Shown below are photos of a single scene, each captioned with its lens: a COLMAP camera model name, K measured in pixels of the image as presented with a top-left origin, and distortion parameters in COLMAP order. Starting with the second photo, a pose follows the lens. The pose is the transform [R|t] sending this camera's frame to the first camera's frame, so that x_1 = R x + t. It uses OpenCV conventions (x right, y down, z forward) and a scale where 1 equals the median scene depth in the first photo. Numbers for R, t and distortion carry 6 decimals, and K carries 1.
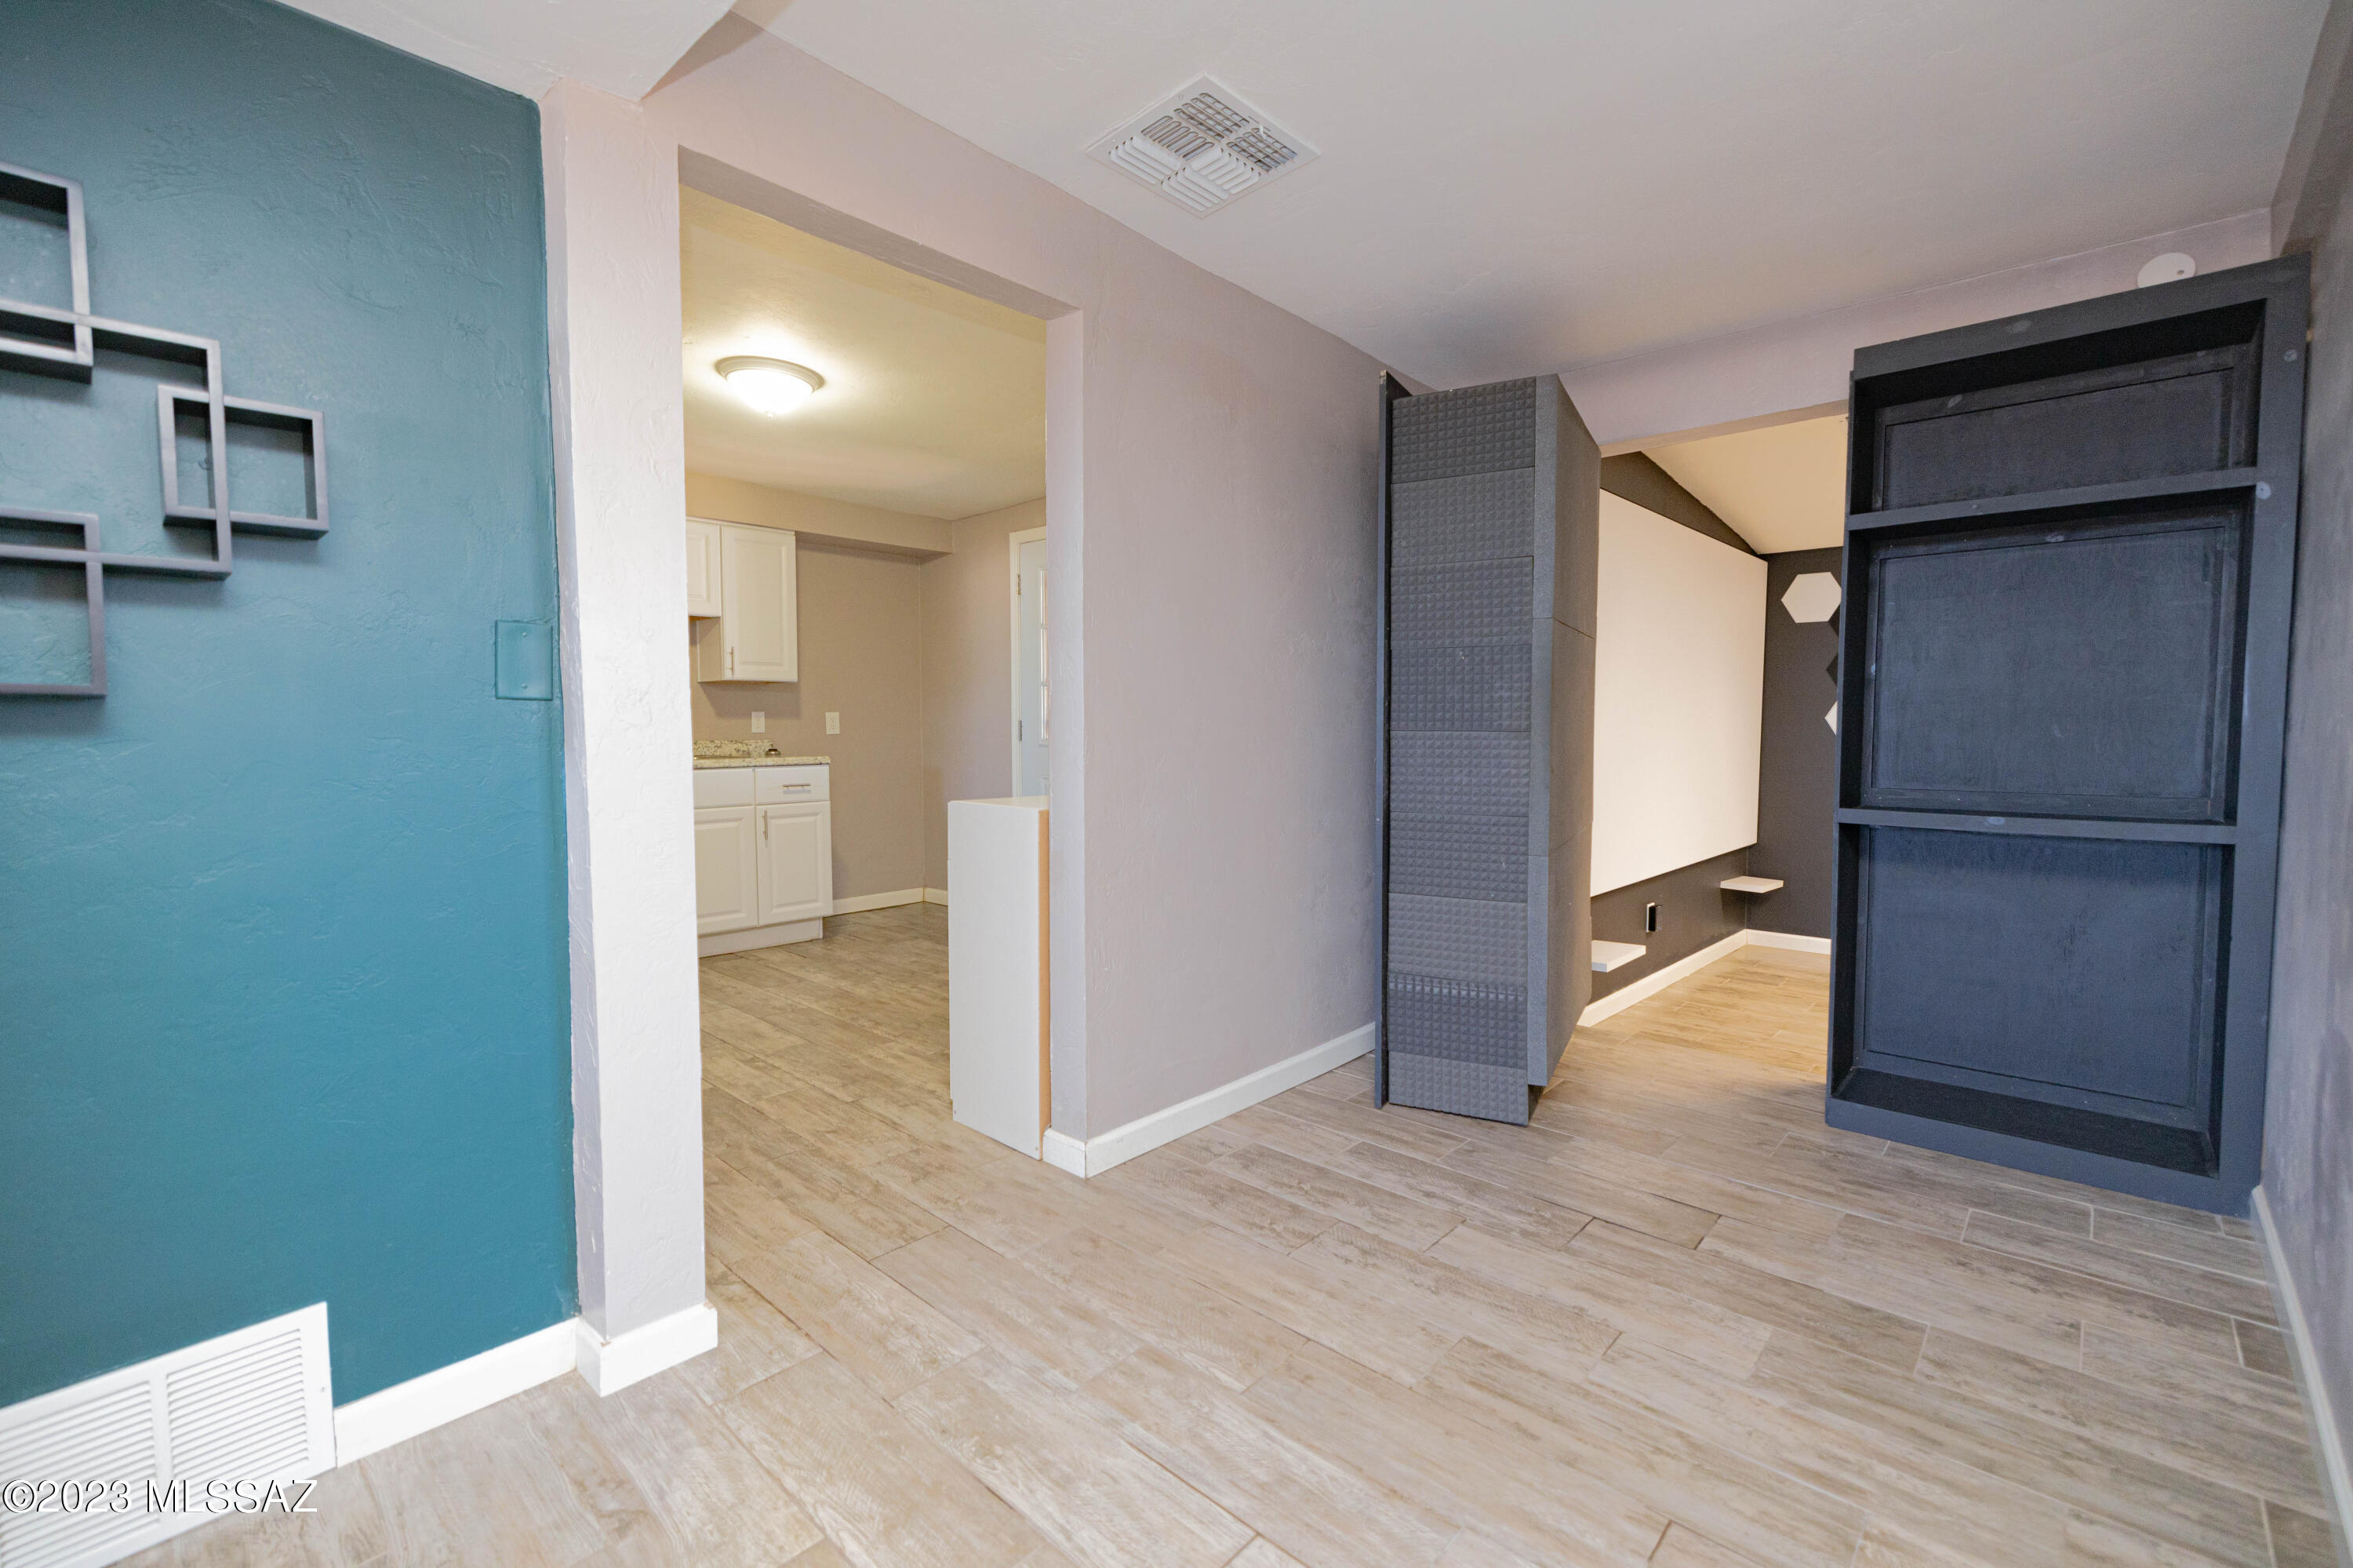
lens RADIAL K [[996.6, 0, 1171.3], [0, 996.6, 776.6], [0, 0, 1]] dist [0.000436, -0.000583]
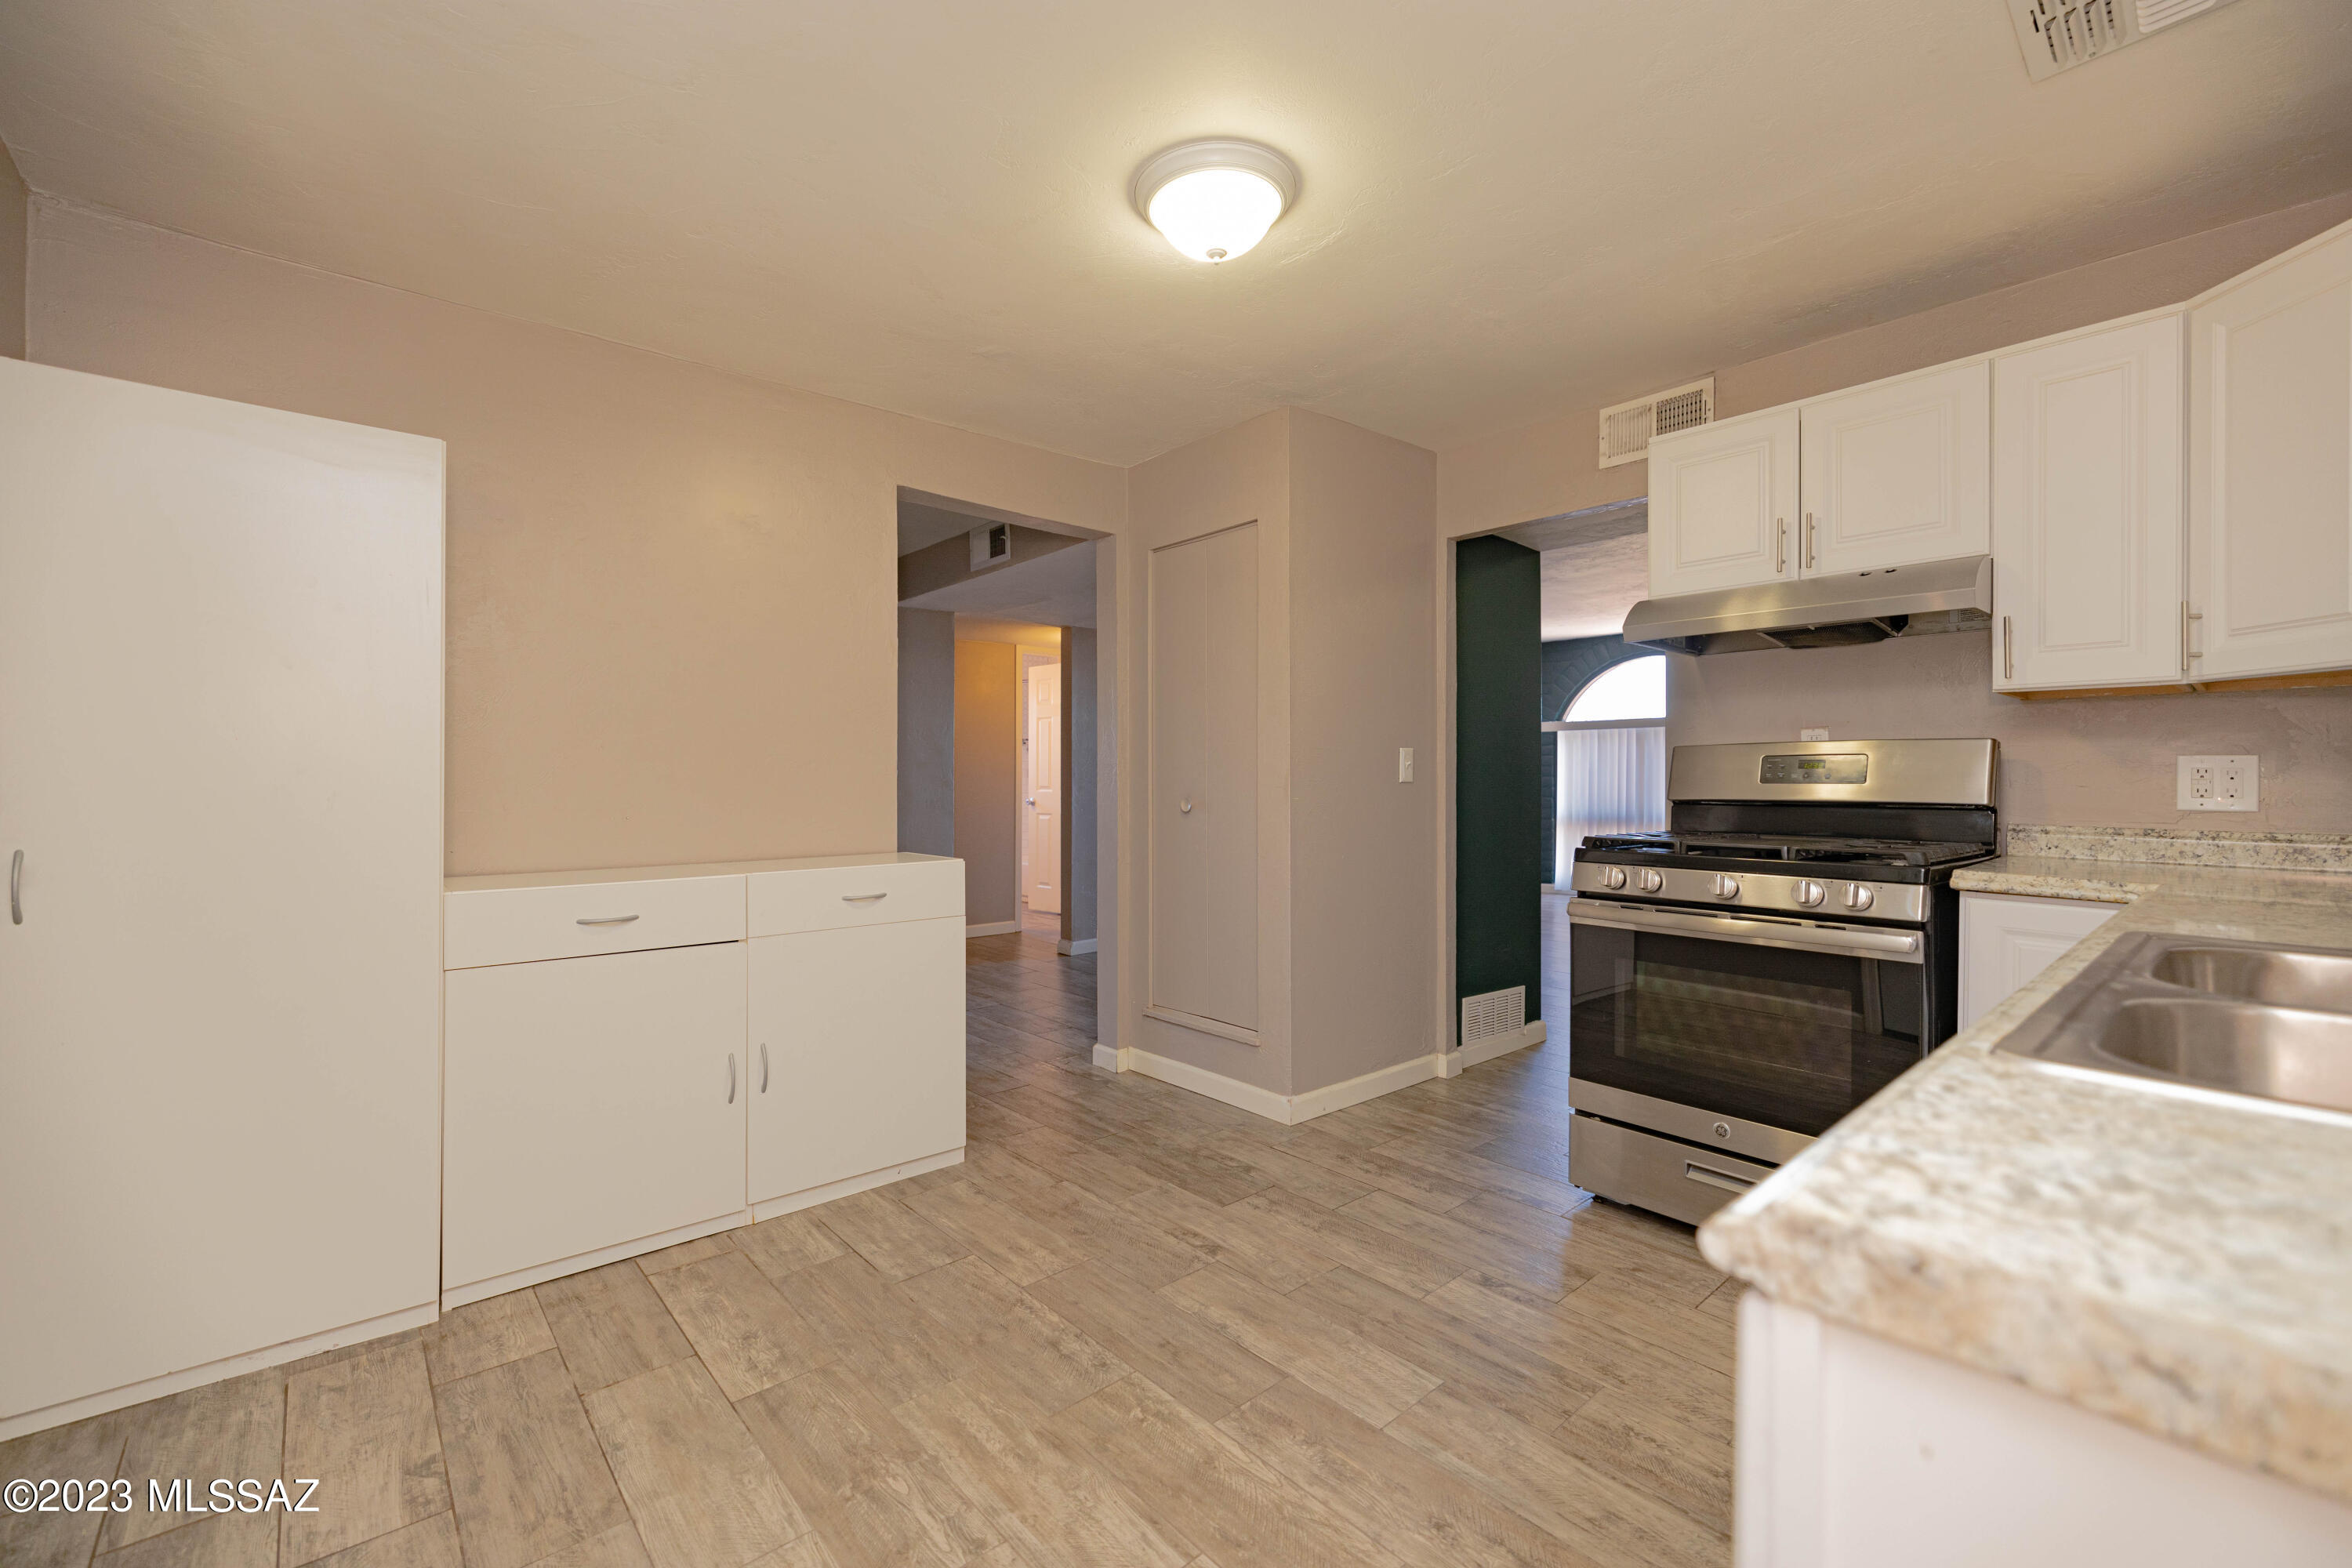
lens RADIAL K [[991.3, 0, 1174.2], [0, 991.3, 778.9], [0, 0, 1]] dist [0.000969, -0.000200]
pose [[-0.994780, 0.002181, 0.102019, -0.305622], [0.008043, 0.998337, 0.057082, -0.064998], [-0.101725, 0.057605, -0.993143, 1.111704]]
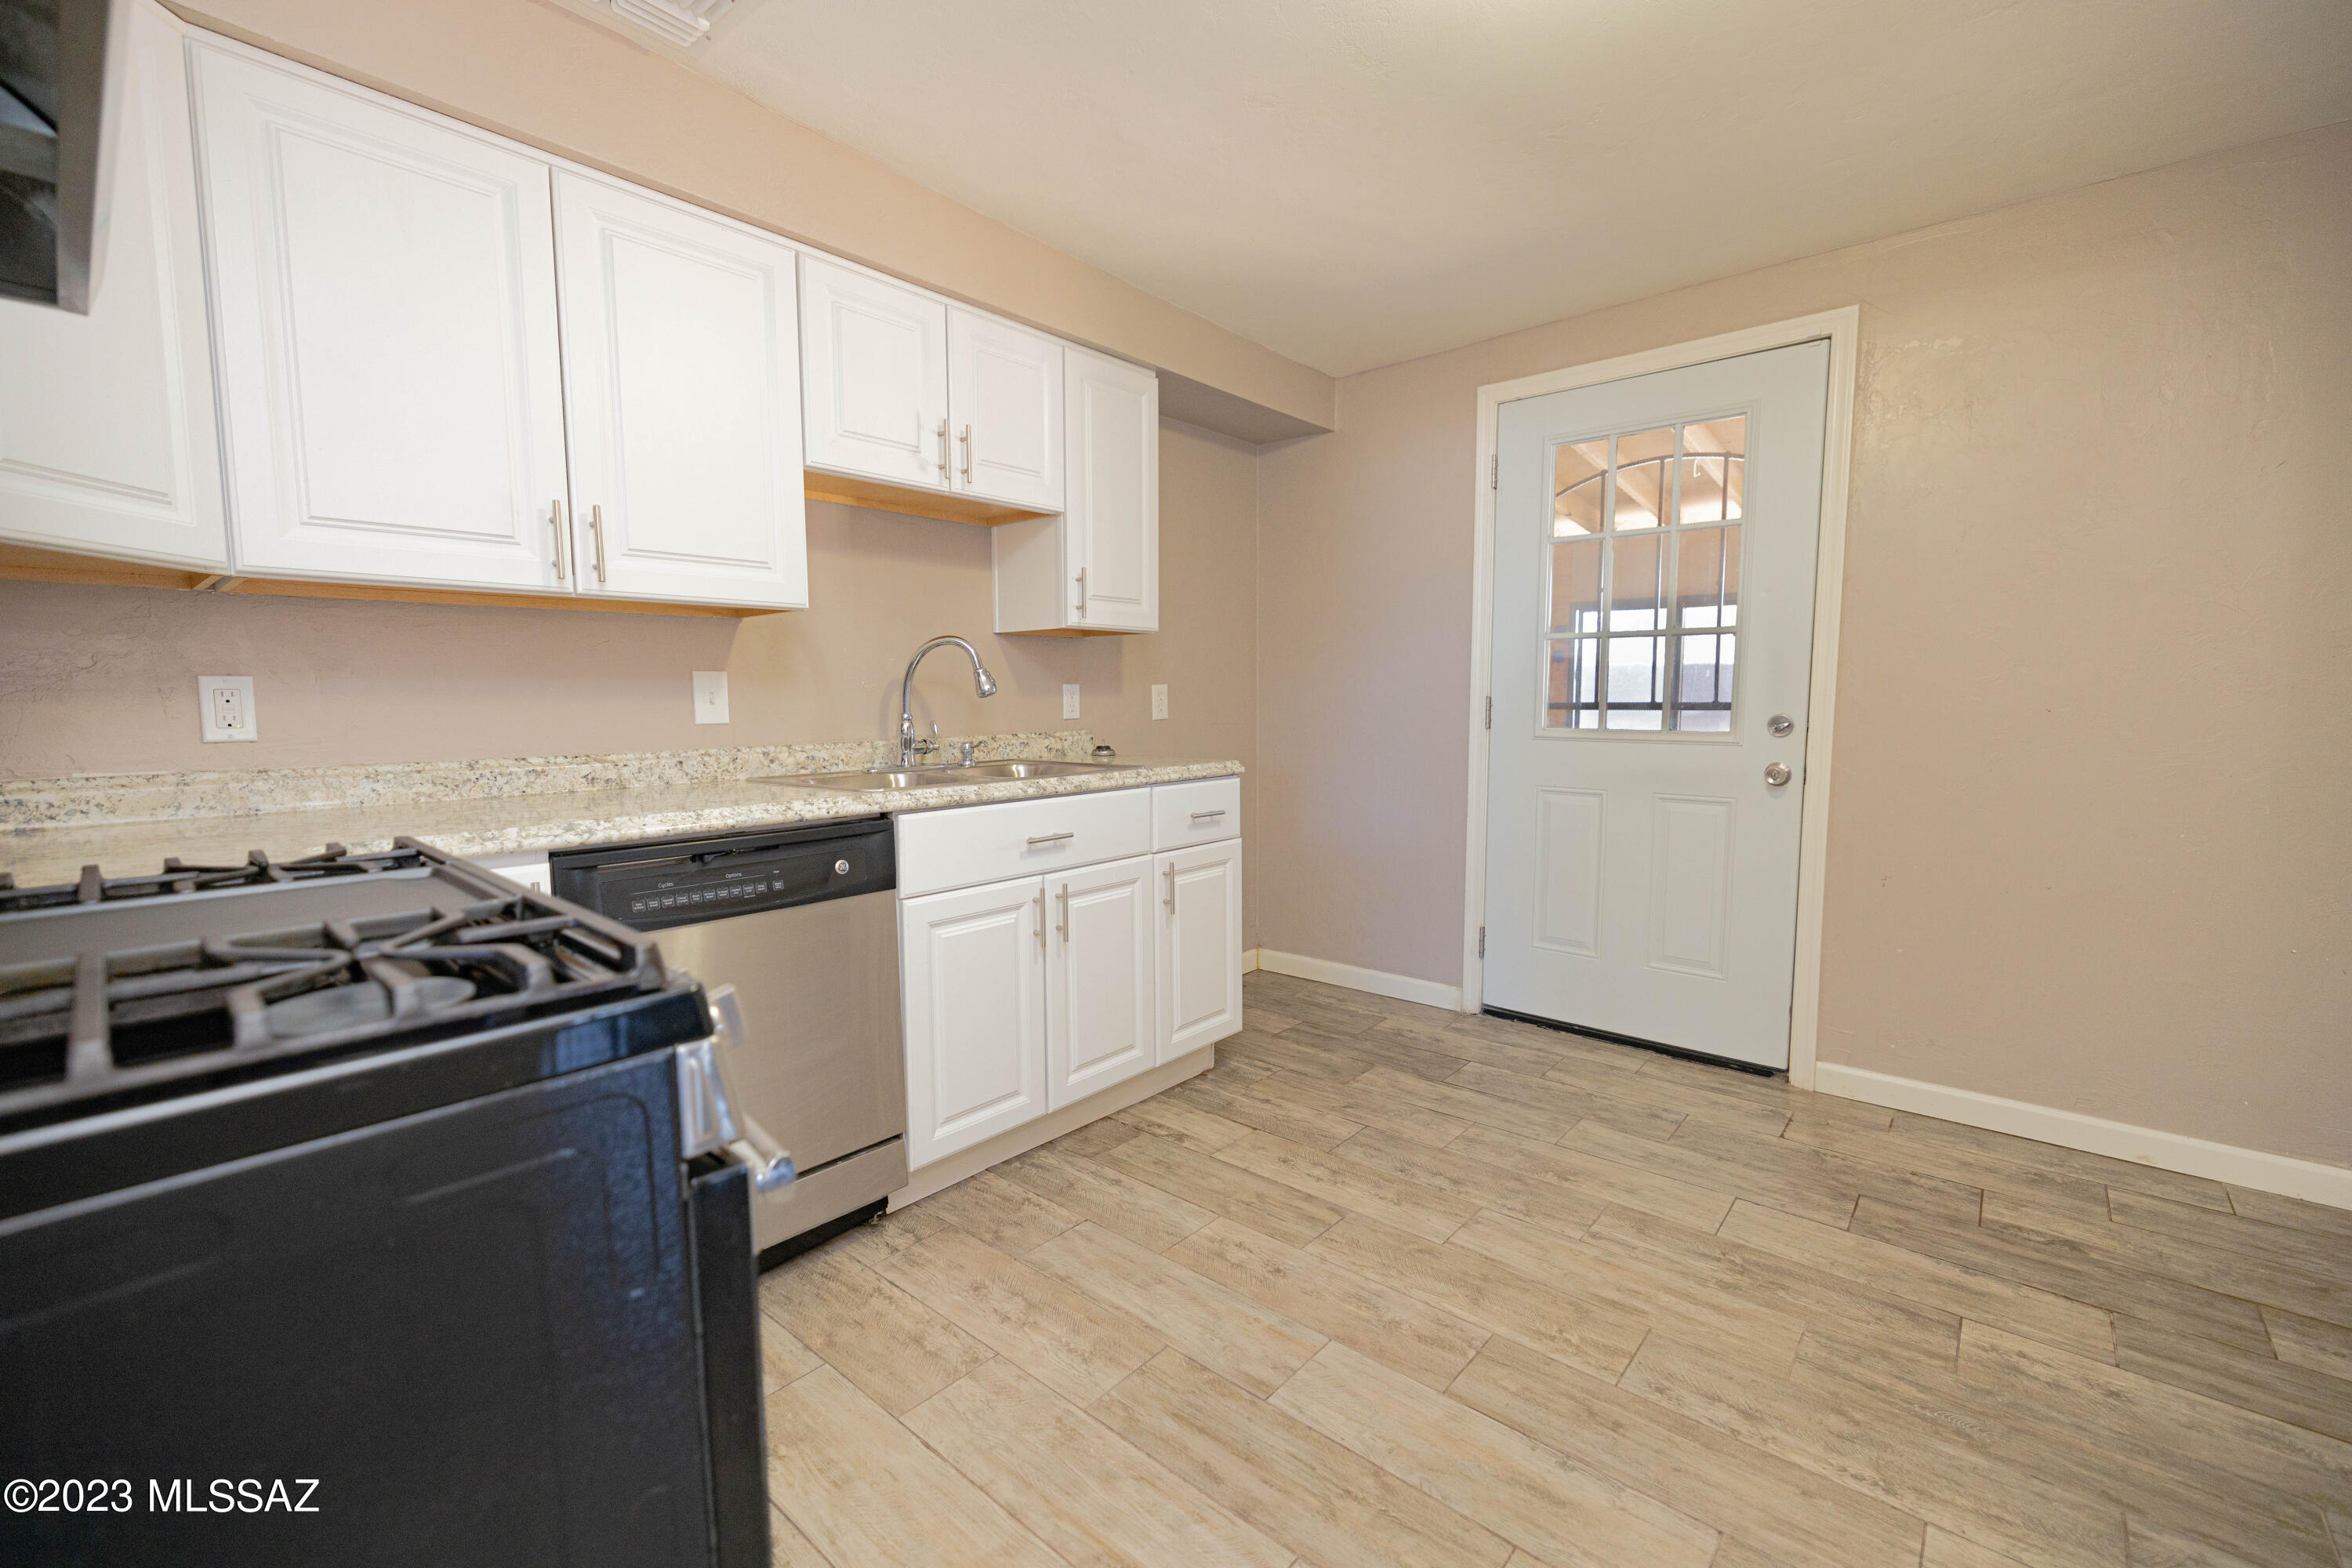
lens RADIAL K [[991.3, 0, 1174.2], [0, 991.3, 778.9], [0, 0, 1]] dist [0.000969, -0.000200]
pose [[0.999447, -0.004618, 0.032919, -0.406888], [0.003647, 0.999558, 0.029489, -0.027567], [-0.033040, -0.029353, 0.999023, 0.436202]]
